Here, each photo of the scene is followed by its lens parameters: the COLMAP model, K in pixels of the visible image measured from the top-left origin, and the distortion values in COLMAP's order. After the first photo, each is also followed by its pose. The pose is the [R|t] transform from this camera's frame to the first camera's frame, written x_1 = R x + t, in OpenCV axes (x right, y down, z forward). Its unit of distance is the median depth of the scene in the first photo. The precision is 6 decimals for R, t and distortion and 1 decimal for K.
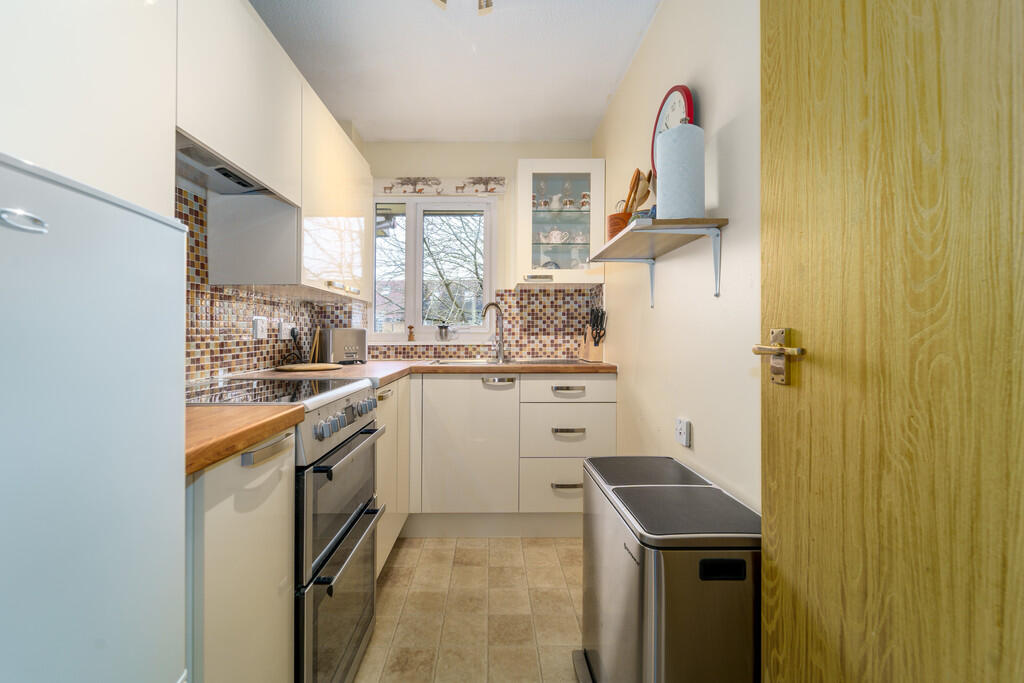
lens RADIAL K [[424.8, 0, 491.0], [0, 424.8, 327.2], [0, 0, 1]] dist [-0.001306, -0.000115]
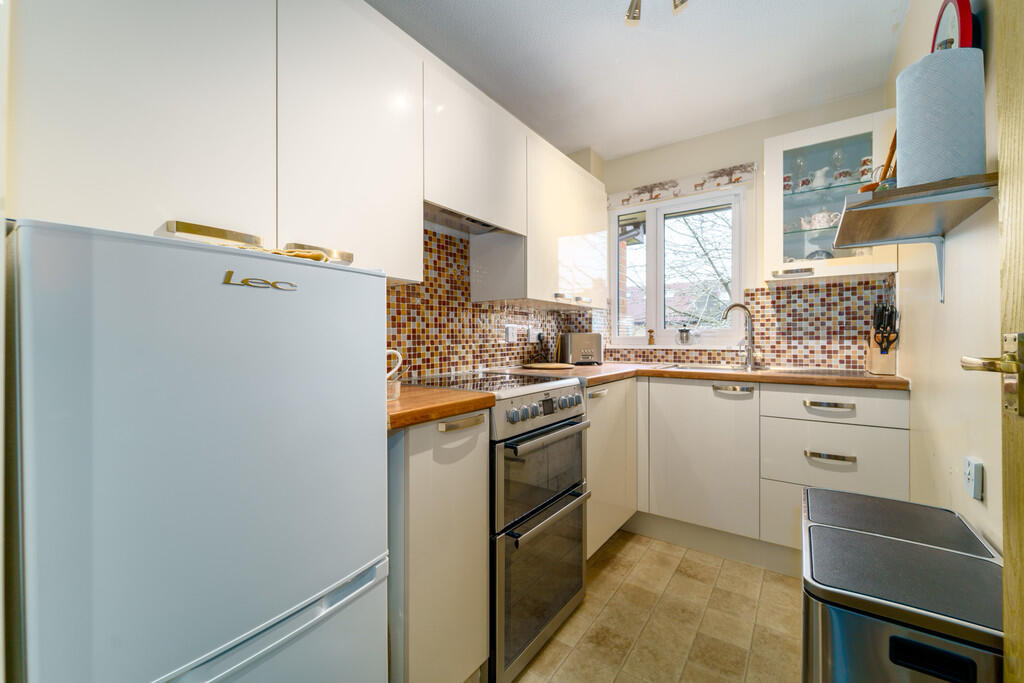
lens RADIAL K [[410.9, 0, 511.4], [0, 410.9, 329.9], [0, 0, 1]] dist [0.001681, -0.004000]
pose [[0.812838, -0.010811, -0.582389, 0.147277], [0.009857, 0.999940, -0.004805, -0.002456], [0.582406, -0.001835, 0.812896, 0.002268]]
